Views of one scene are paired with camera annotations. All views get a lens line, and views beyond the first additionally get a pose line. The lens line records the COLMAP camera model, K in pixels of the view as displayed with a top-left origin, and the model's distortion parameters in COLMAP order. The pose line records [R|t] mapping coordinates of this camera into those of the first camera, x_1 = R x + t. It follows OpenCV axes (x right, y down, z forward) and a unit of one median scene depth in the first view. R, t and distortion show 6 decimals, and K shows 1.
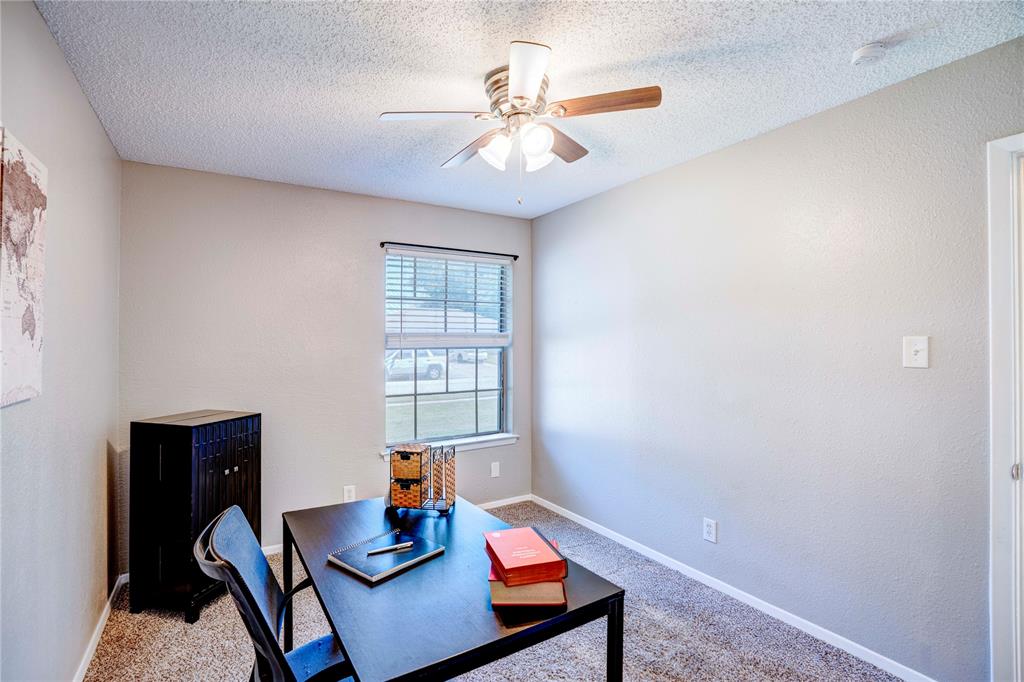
lens RADIAL K [[479.6, 0, 510.1], [0, 479.6, 338.3], [0, 0, 1]] dist [-0.045733, 0.013051]
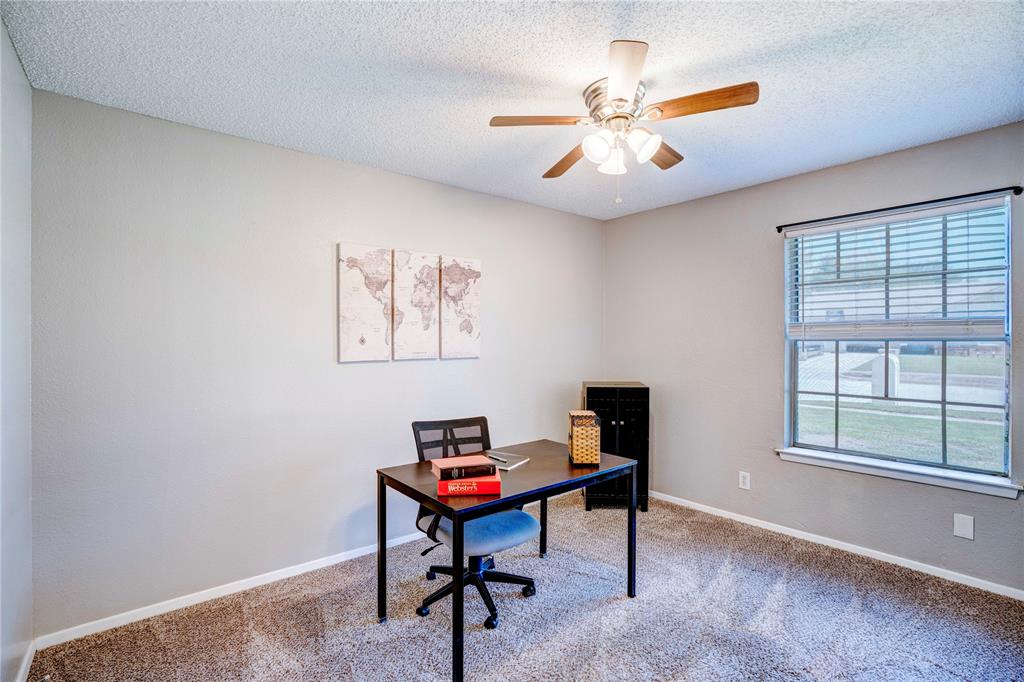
lens RADIAL K [[479.6, 0, 510.1], [0, 479.6, 338.3], [0, 0, 1]] dist [-0.045733, 0.013051]
pose [[0.125515, 0.002501, -0.992089, 0.585223], [0.014623, 0.999884, 0.004371, 0.006244], [0.991984, -0.015056, 0.125463, 0.350368]]
